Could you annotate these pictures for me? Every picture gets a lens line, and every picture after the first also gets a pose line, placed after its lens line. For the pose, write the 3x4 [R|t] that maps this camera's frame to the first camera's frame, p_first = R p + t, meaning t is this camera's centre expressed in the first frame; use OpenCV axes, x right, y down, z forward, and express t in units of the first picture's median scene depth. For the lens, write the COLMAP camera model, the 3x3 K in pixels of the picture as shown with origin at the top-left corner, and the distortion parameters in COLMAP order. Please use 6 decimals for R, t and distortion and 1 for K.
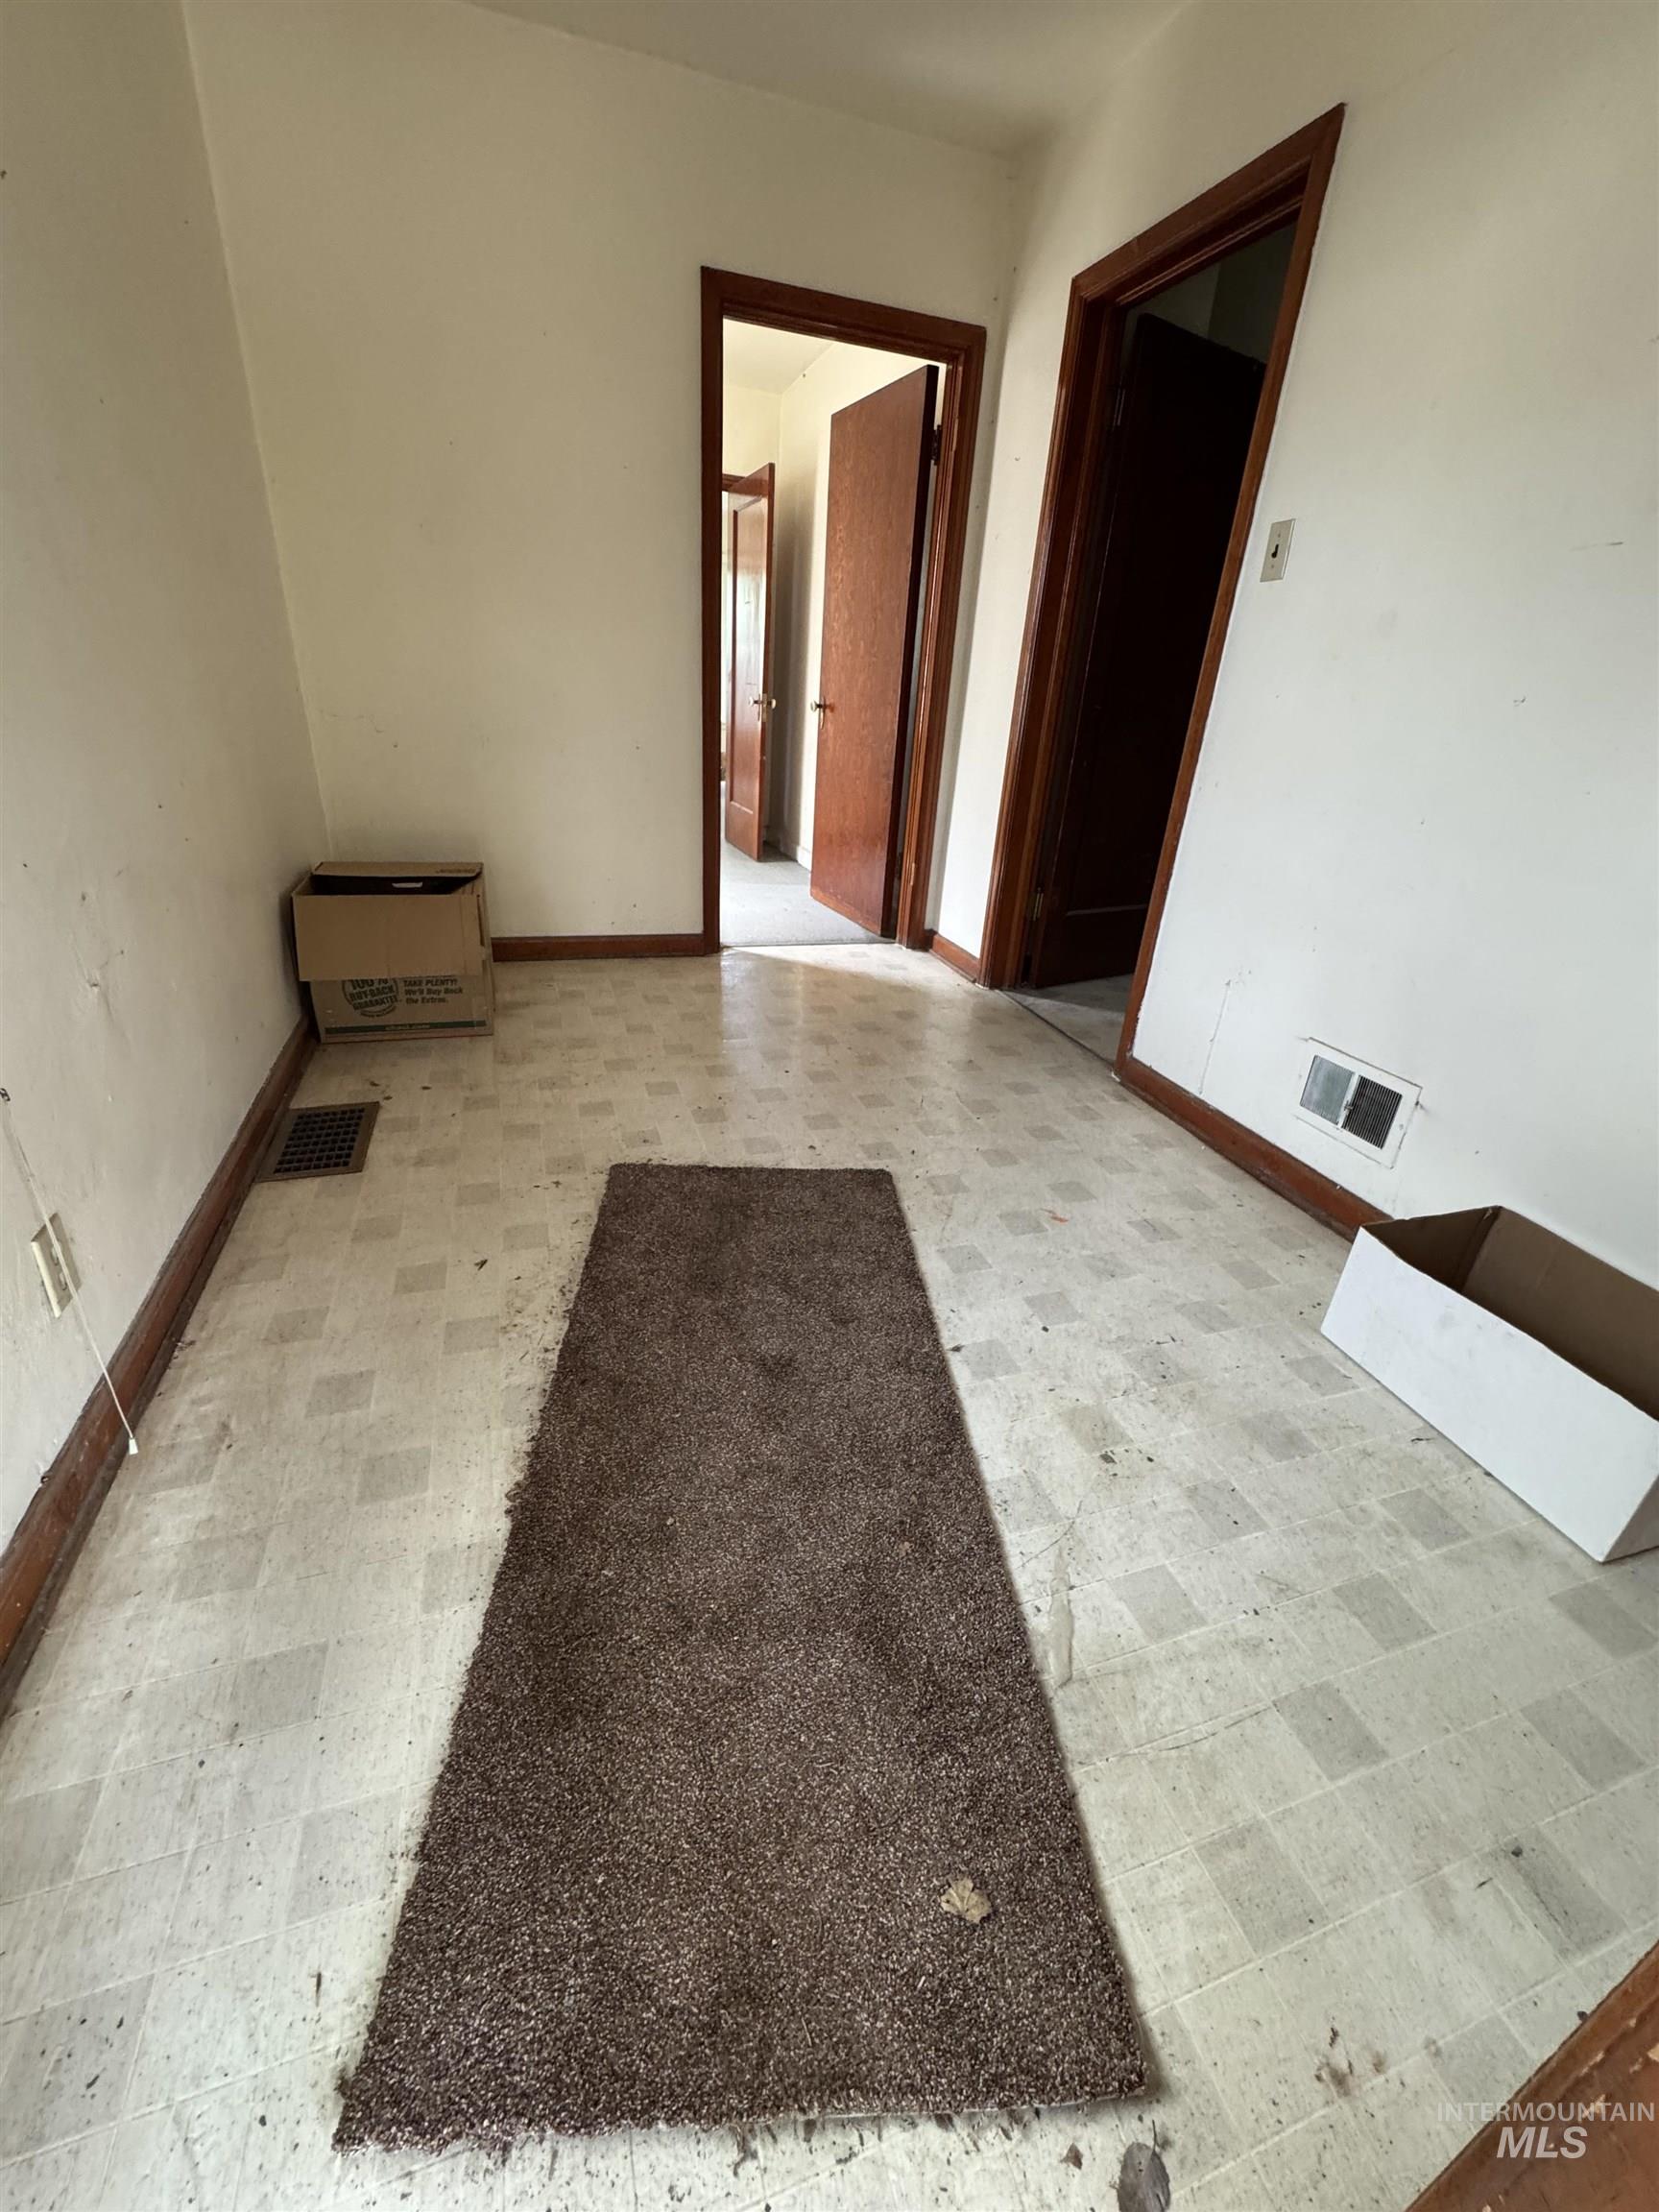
lens RADIAL K [[883.0, 0, 832.5], [0, 883.0, 1110.0], [0, 0, 1]] dist [-0.001342, 0.000138]
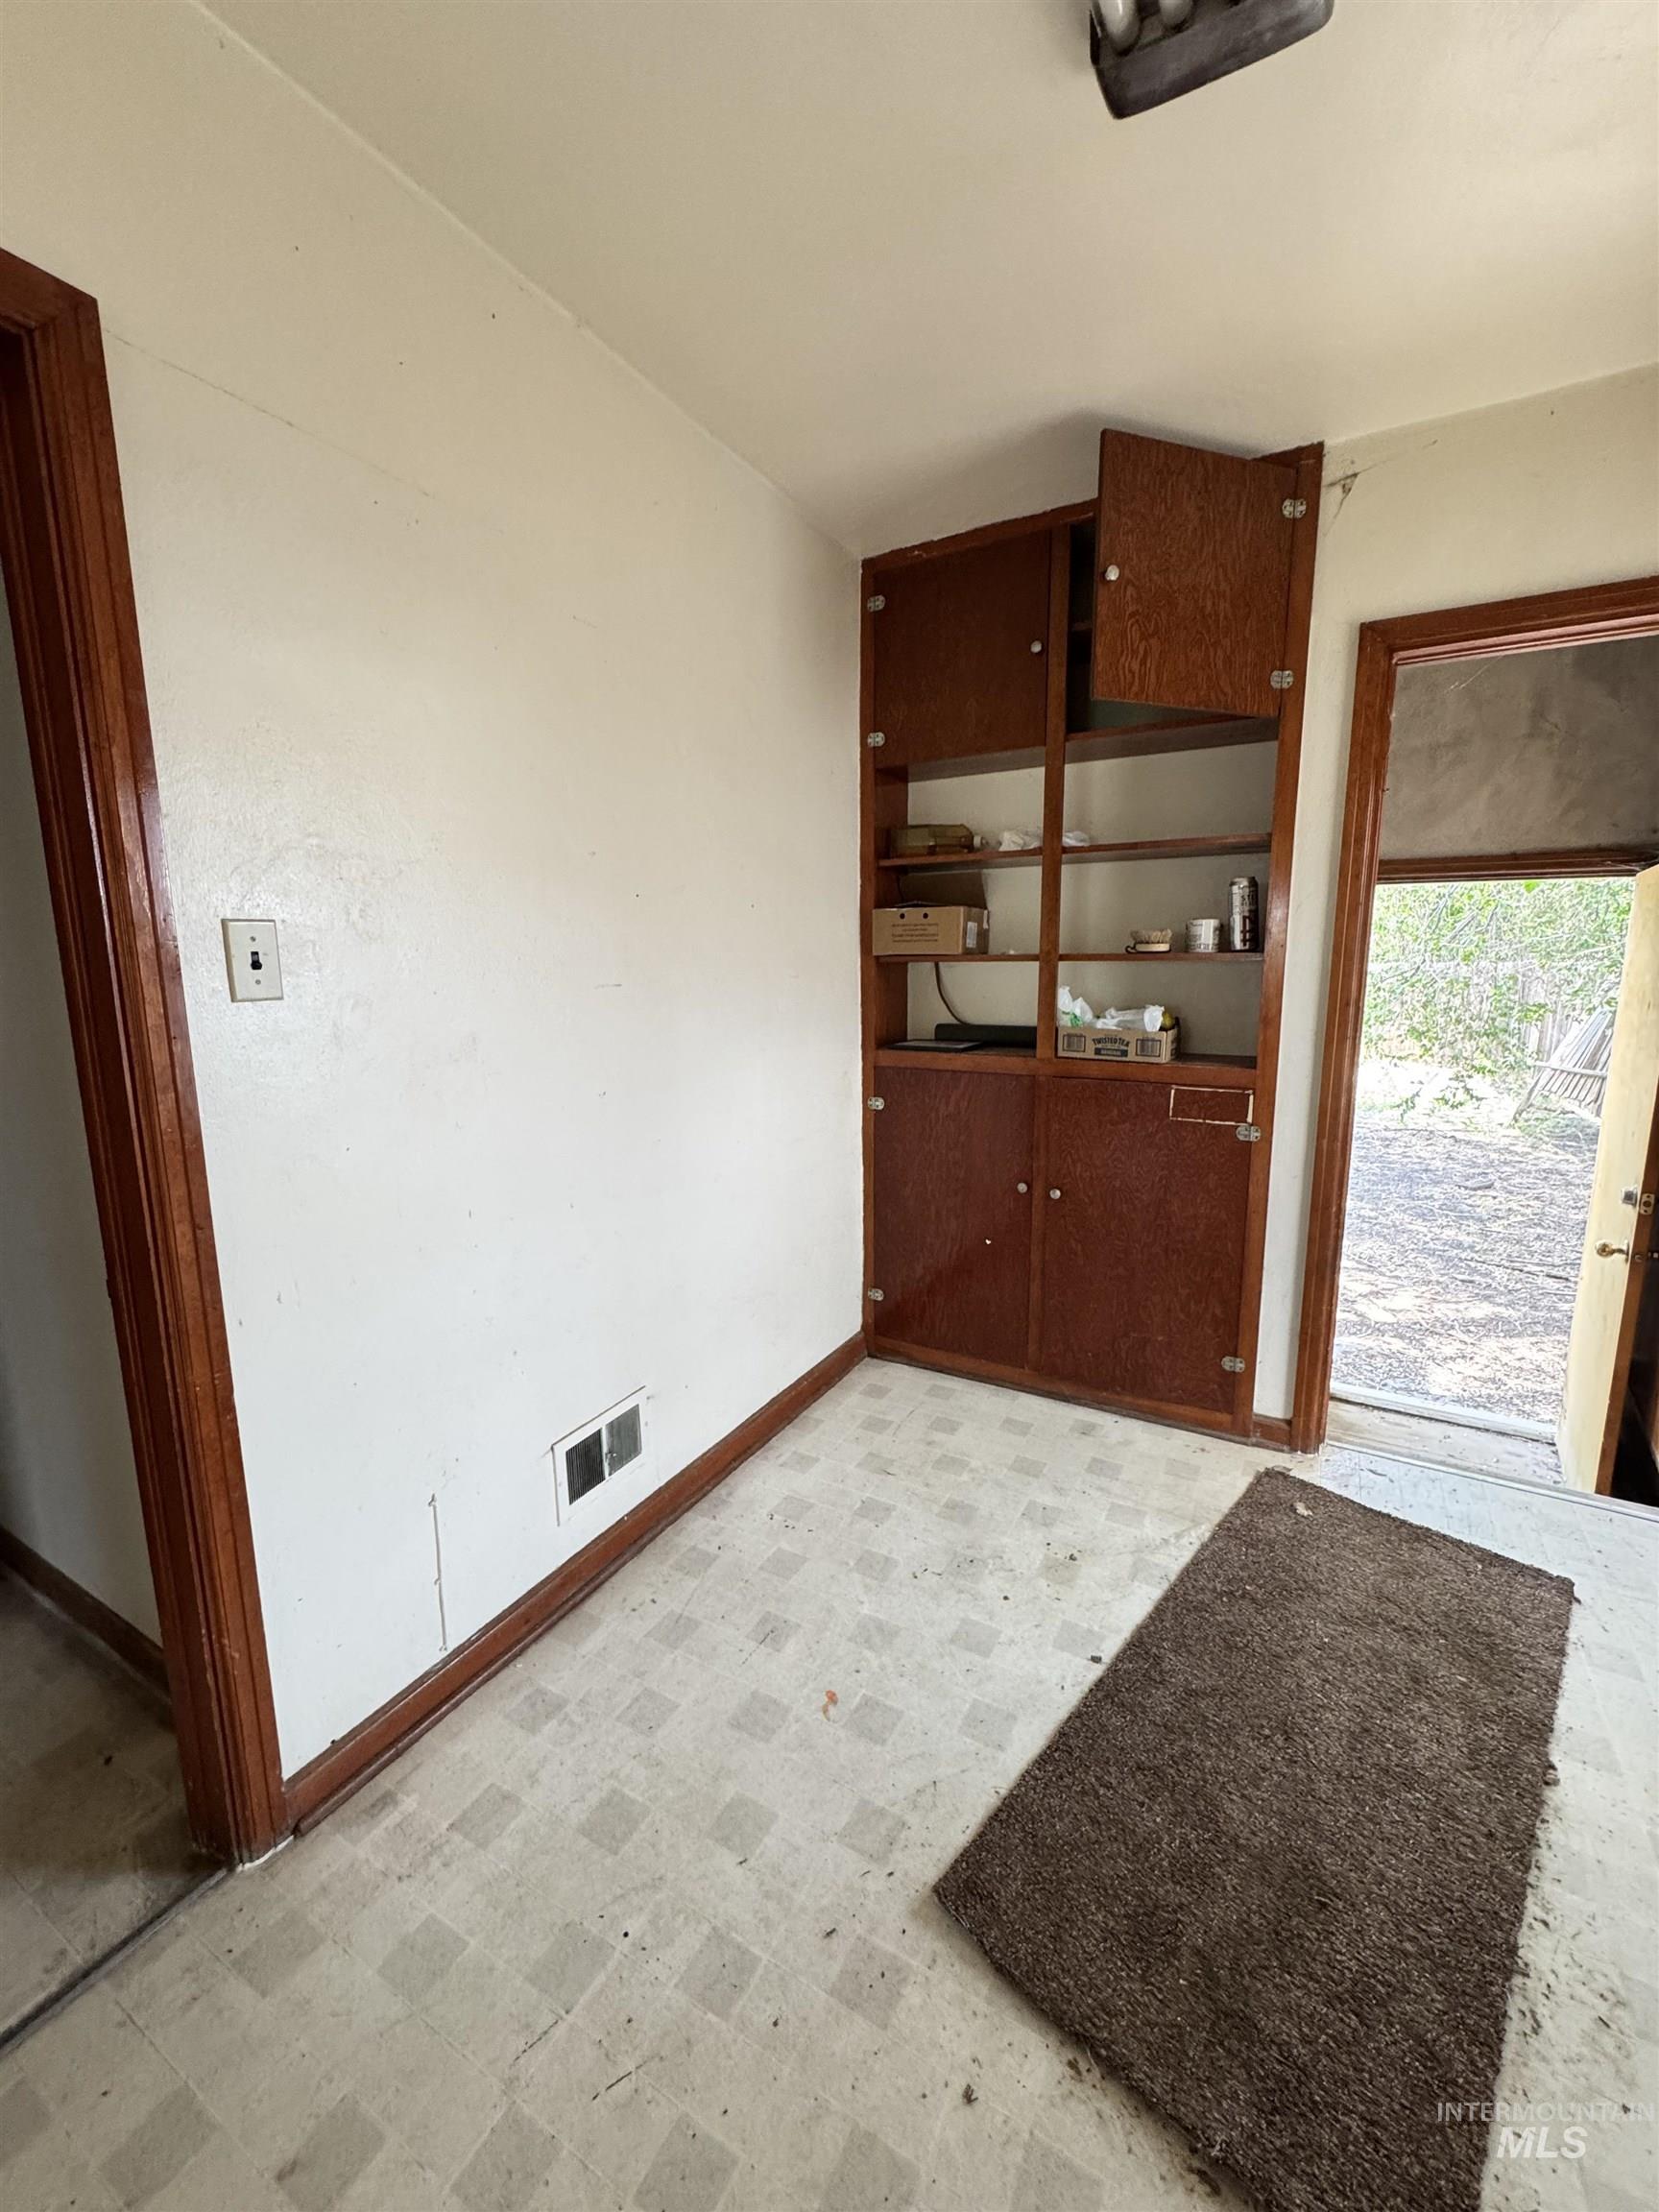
lens RADIAL K [[883.0, 0, 832.5], [0, 883.0, 1110.0], [0, 0, 1]] dist [-0.001342, 0.000138]
pose [[-0.669090, -0.184982, 0.719792, -0.293814], [0.286281, 0.829633, 0.479326, -0.882139], [-0.685829, 0.526775, -0.502142, 1.320449]]
